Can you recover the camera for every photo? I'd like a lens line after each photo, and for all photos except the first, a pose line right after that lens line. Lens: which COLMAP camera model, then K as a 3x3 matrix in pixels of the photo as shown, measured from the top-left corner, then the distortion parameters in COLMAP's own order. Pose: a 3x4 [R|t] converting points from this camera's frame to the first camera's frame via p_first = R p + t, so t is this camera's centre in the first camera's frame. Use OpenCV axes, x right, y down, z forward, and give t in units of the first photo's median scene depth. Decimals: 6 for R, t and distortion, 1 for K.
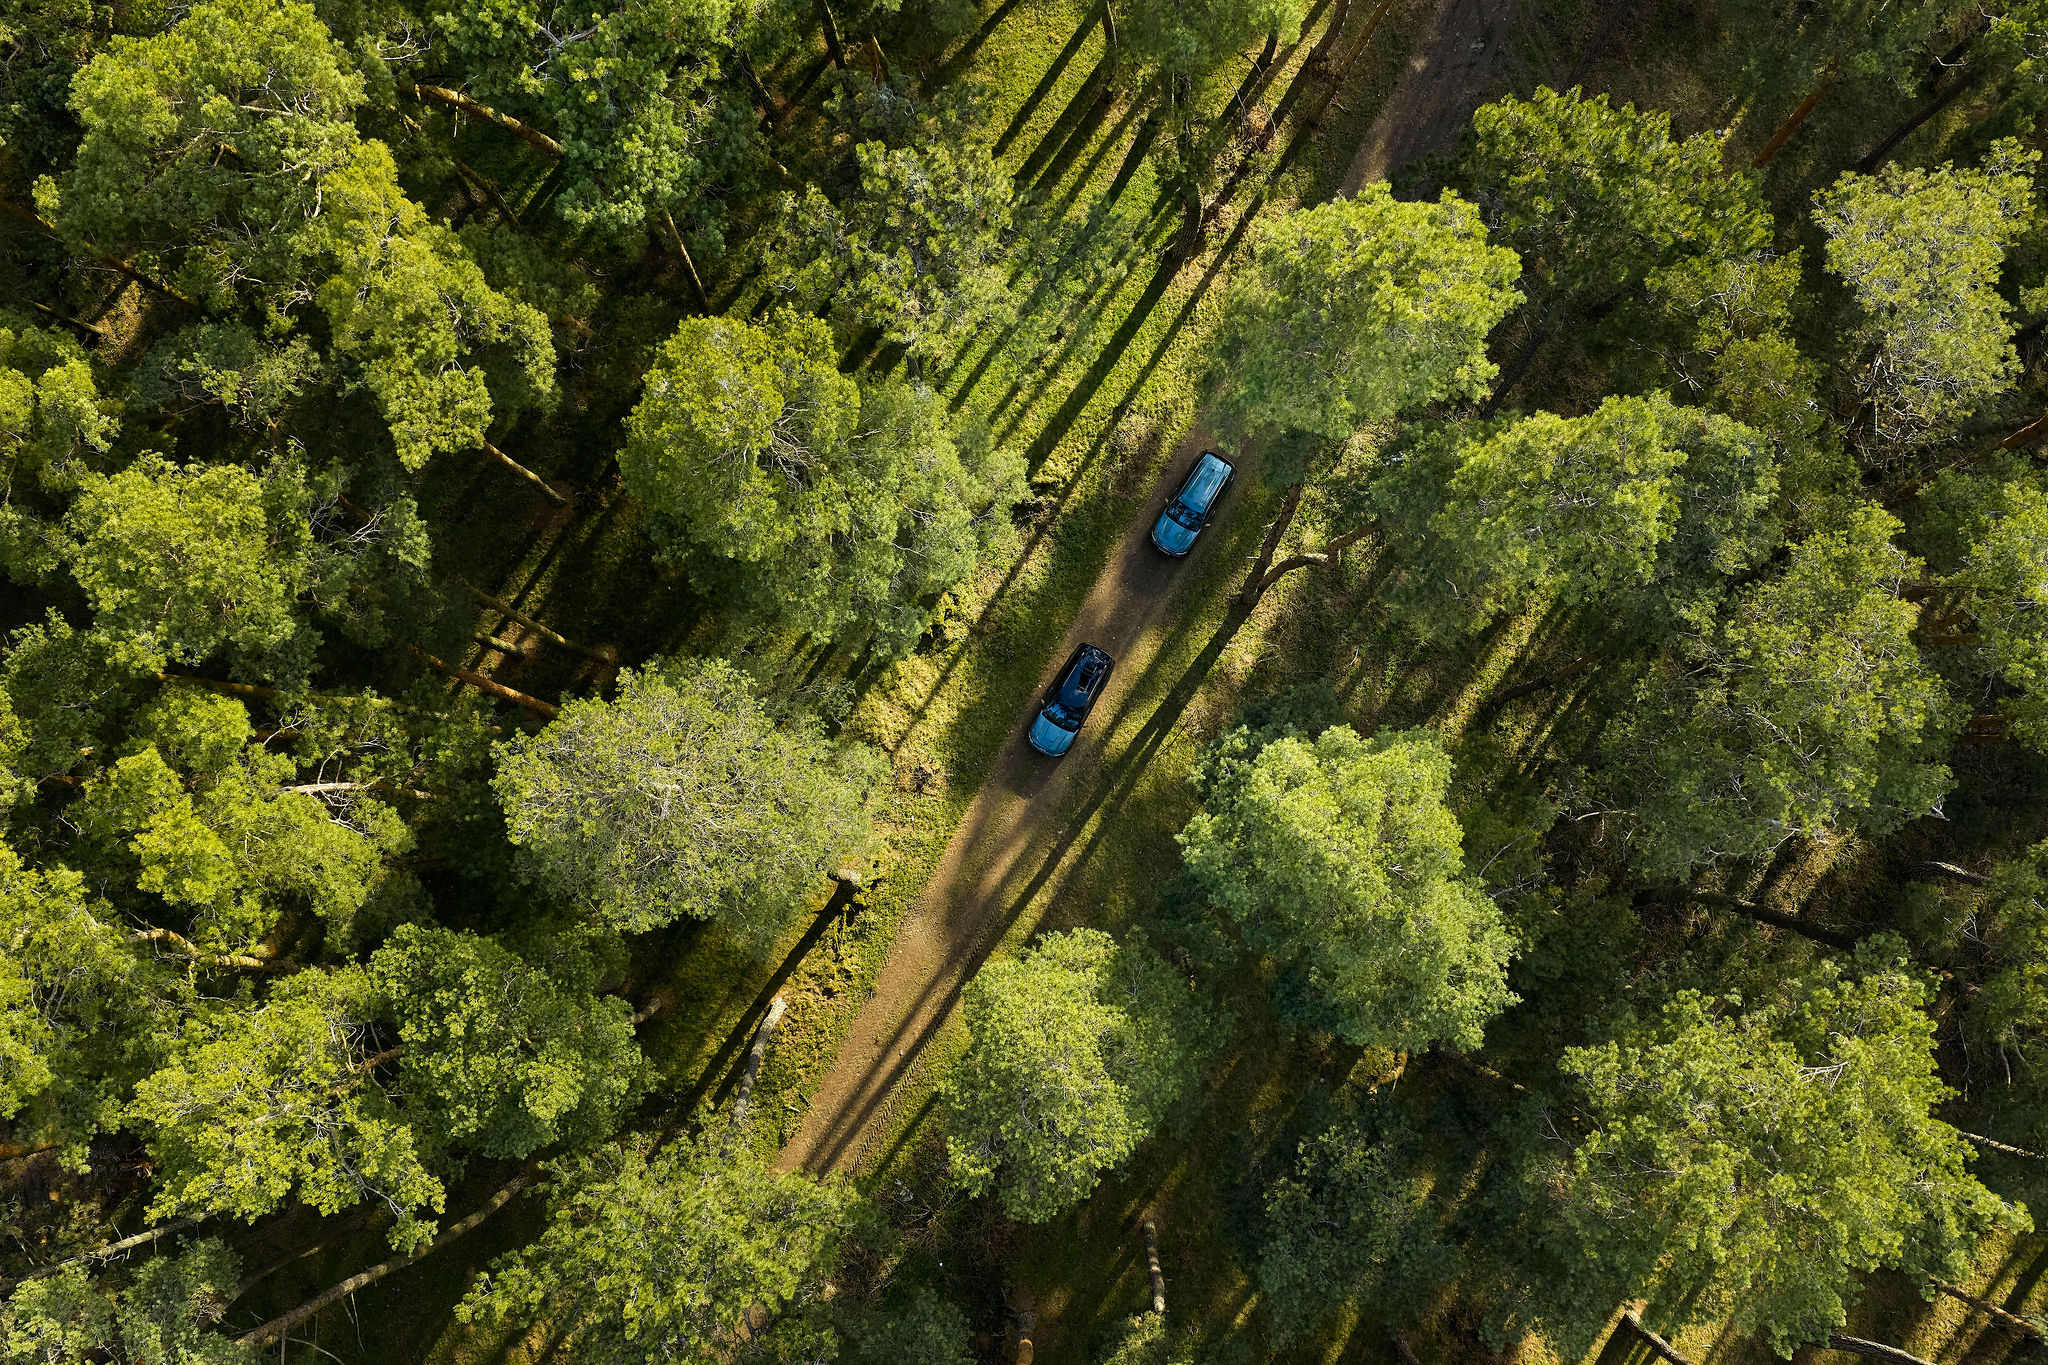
lens RADIAL K [[1691.3, 0, 1019.2], [0, 1691.3, 685.4], [0, 0, 1]] dist [0.017339, -0.020270]
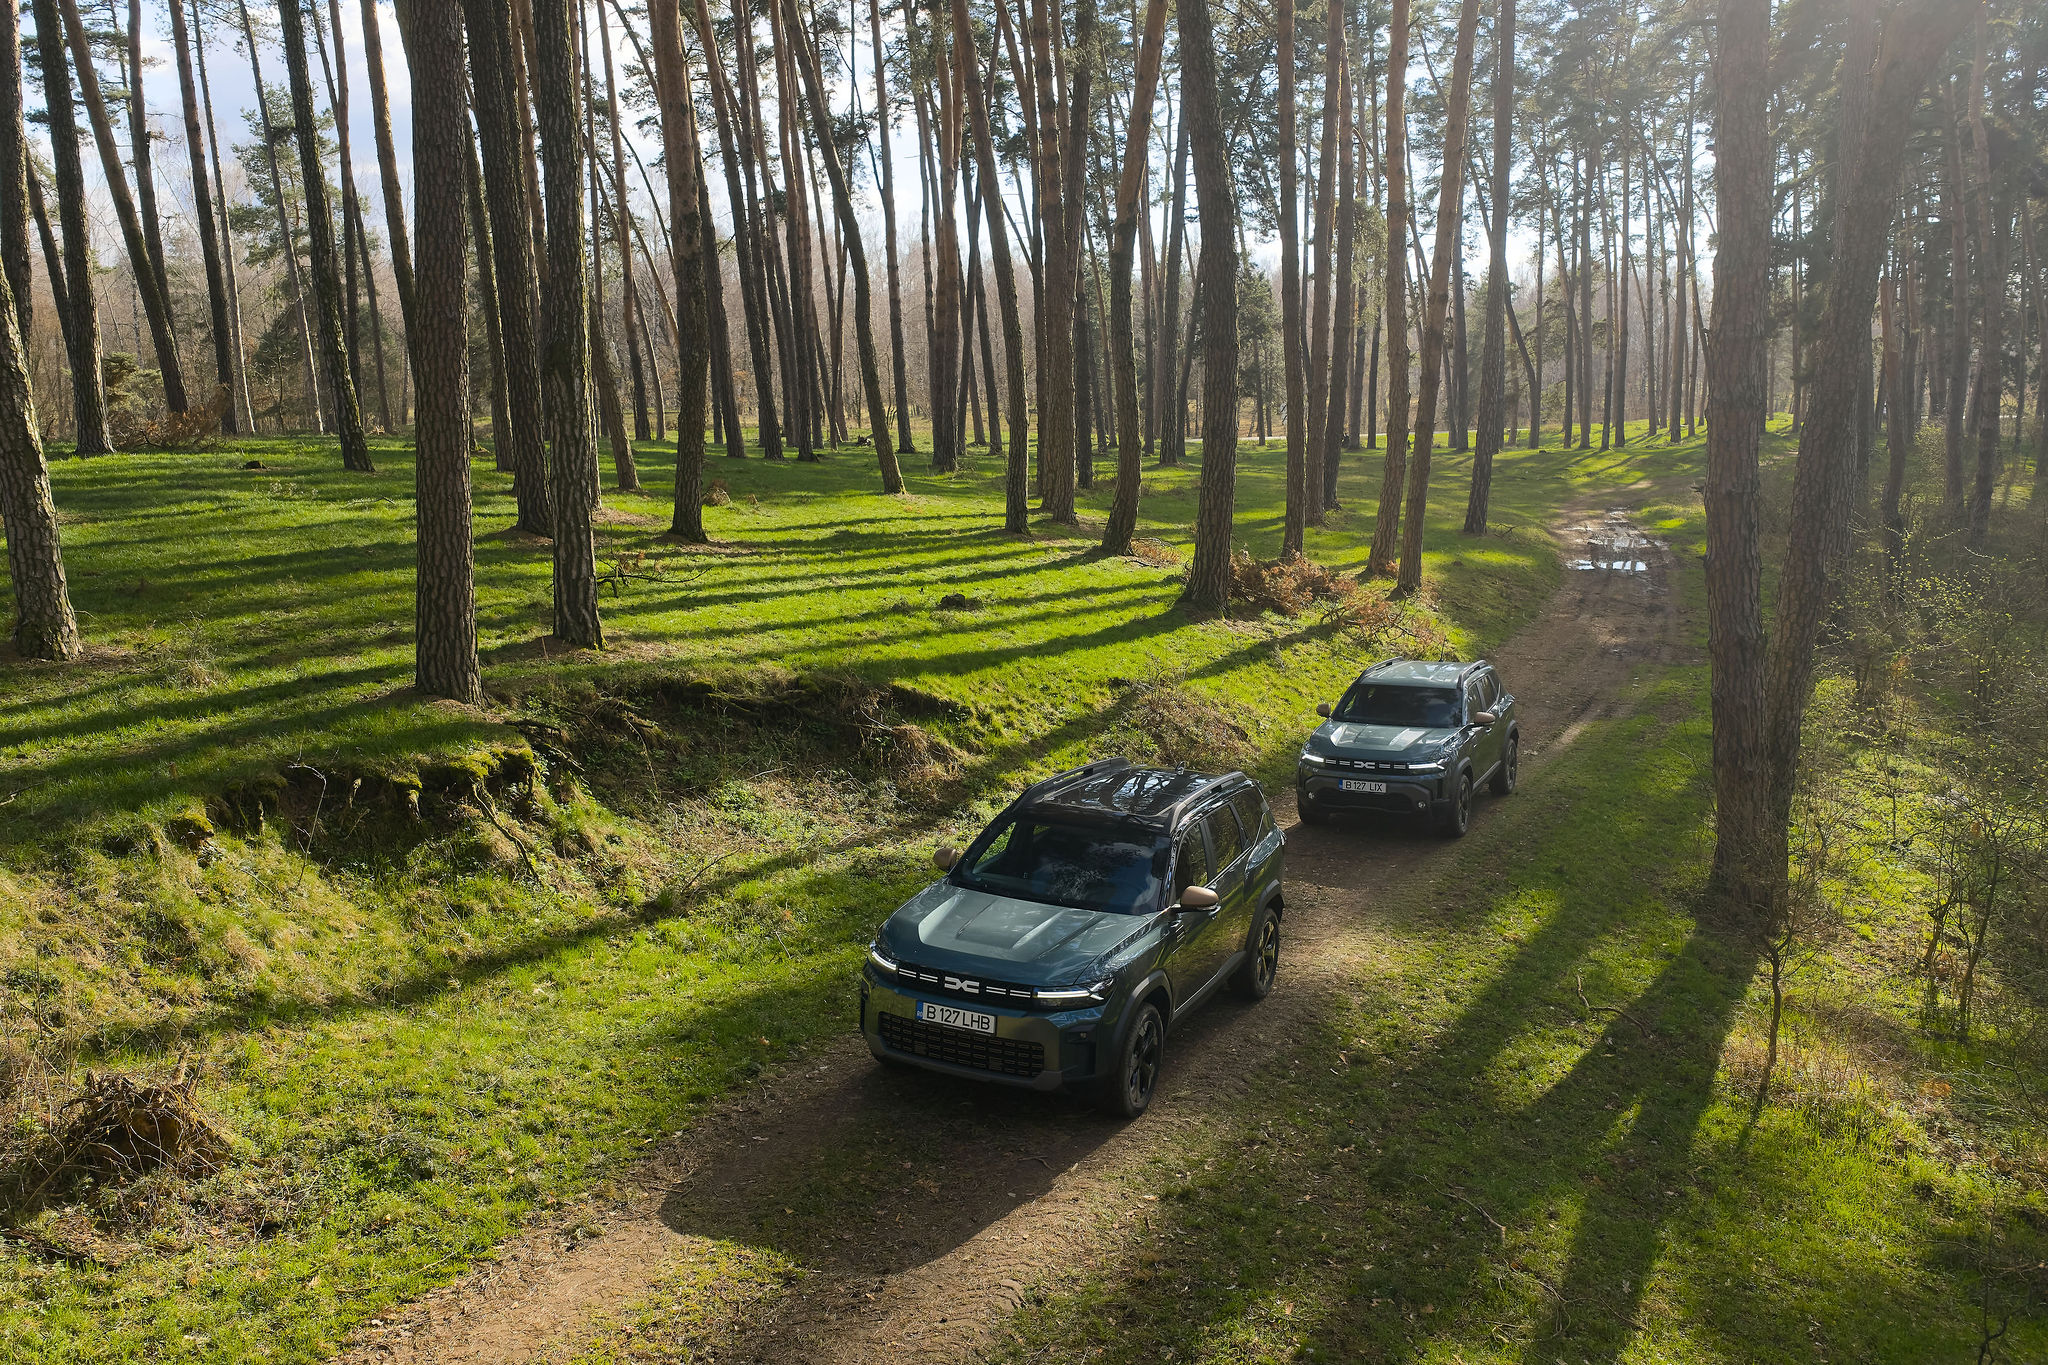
lens RADIAL K [[1691.3, 0, 1025.6], [0, 1691.3, 685.3], [0, 0, 1]] dist [0.017339, -0.020270]
pose [[0.995959, -0.024858, 0.086295, 0.008656], [0.089792, 0.259754, -0.961491, 0.211585], [0.001485, 0.965355, 0.260936, 1.089876]]
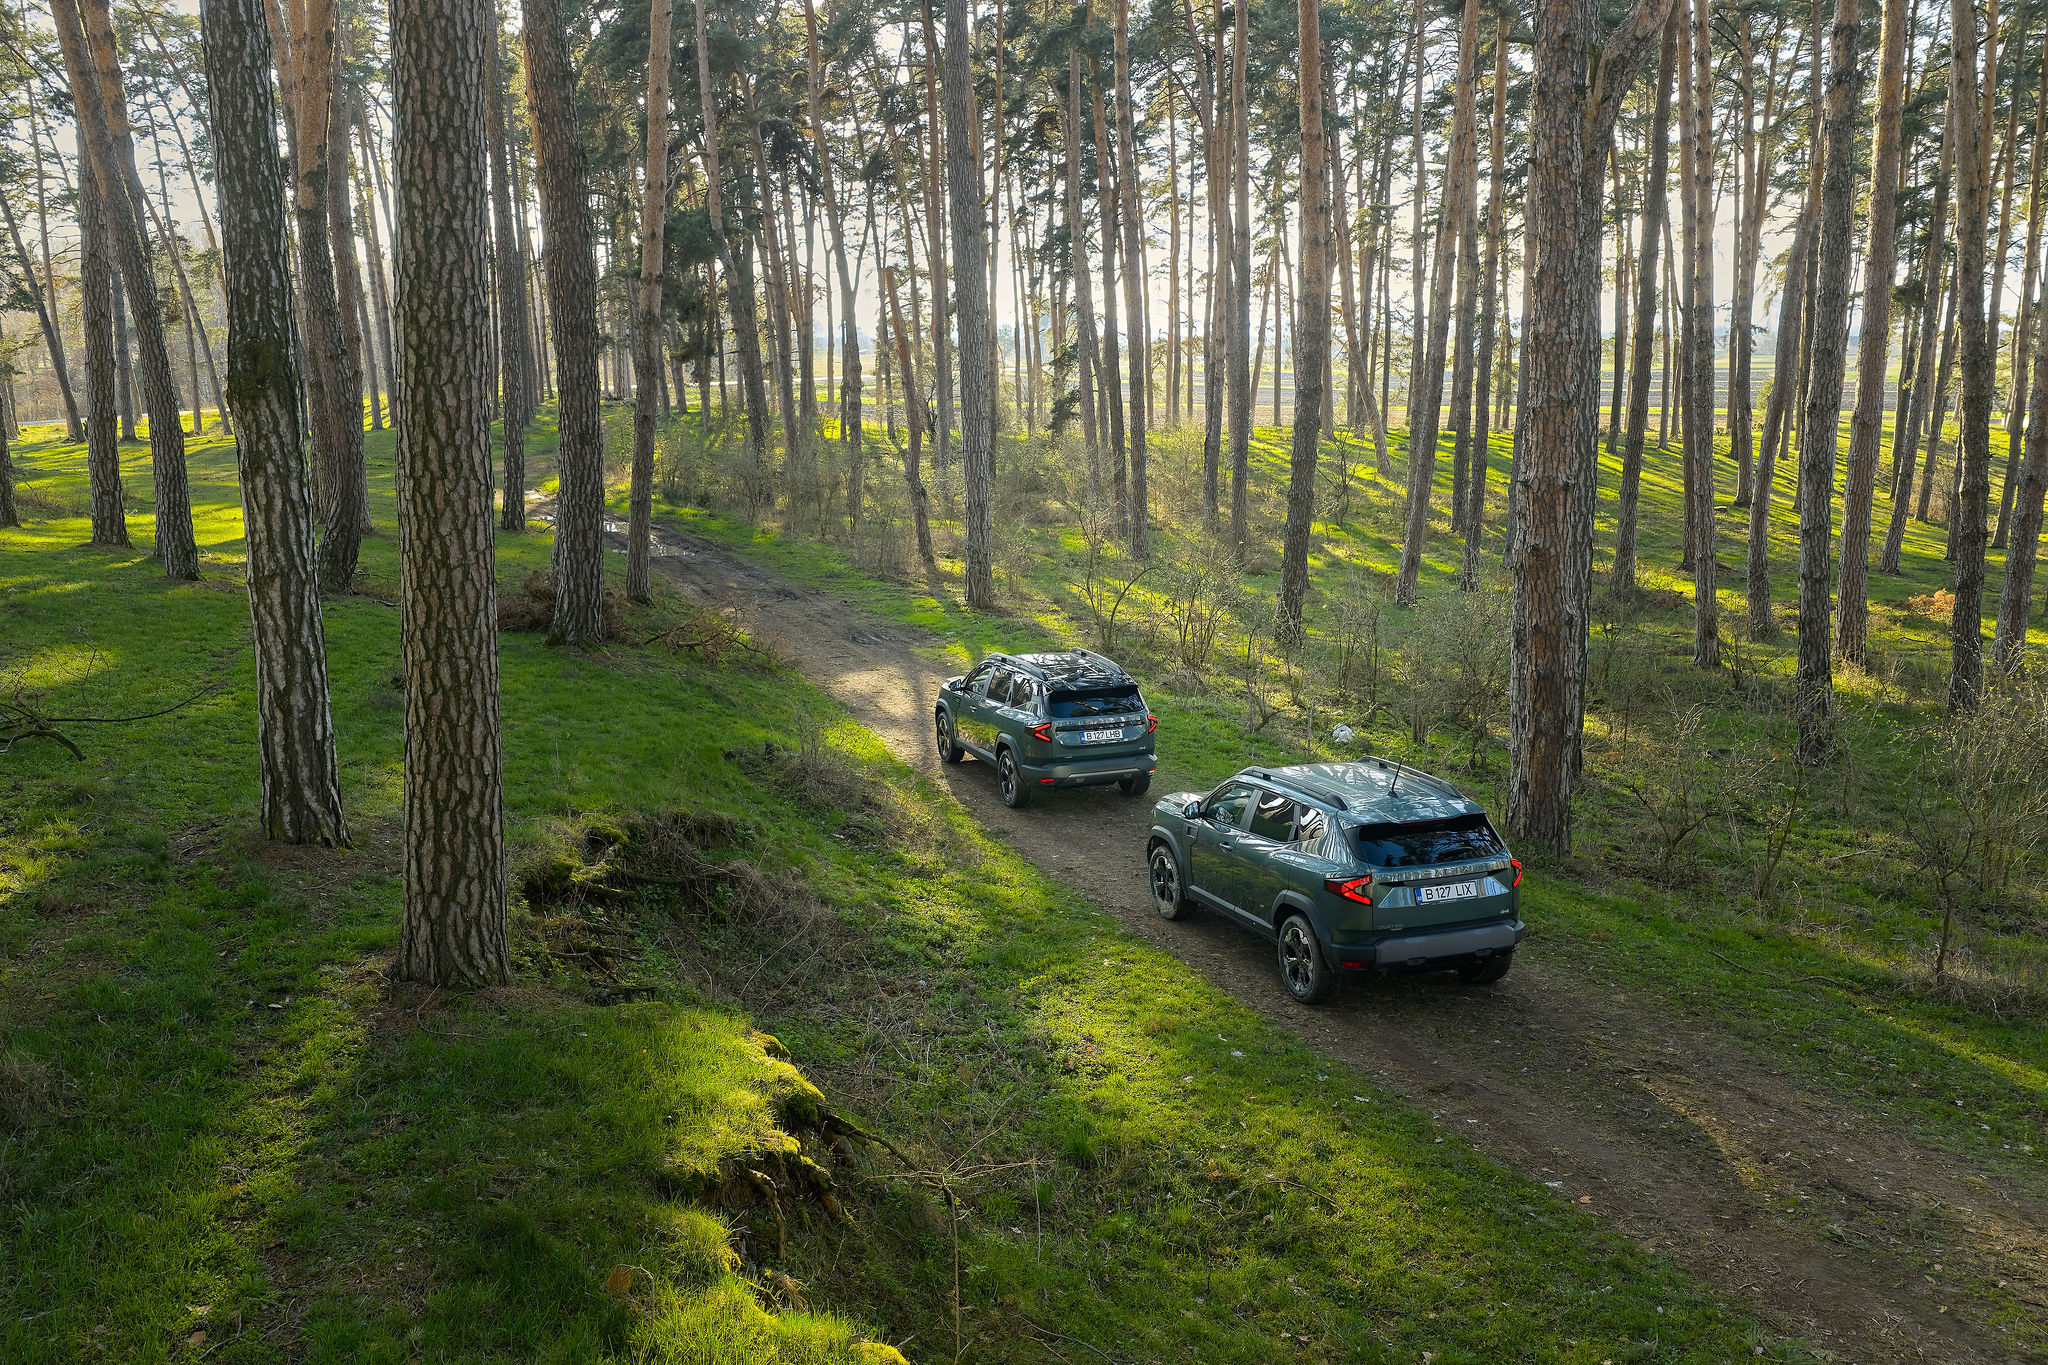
lens RADIAL K [[1691.3, 0, 1023.5], [0, 1691.3, 687.9], [0, 0, 1]] dist [0.017339, -0.020270]
pose [[0.637989, -0.163699, 0.752444, -0.149889], [0.768109, 0.204531, -0.606774, 0.056469], [-0.054570, 0.965075, 0.256228, 1.095473]]
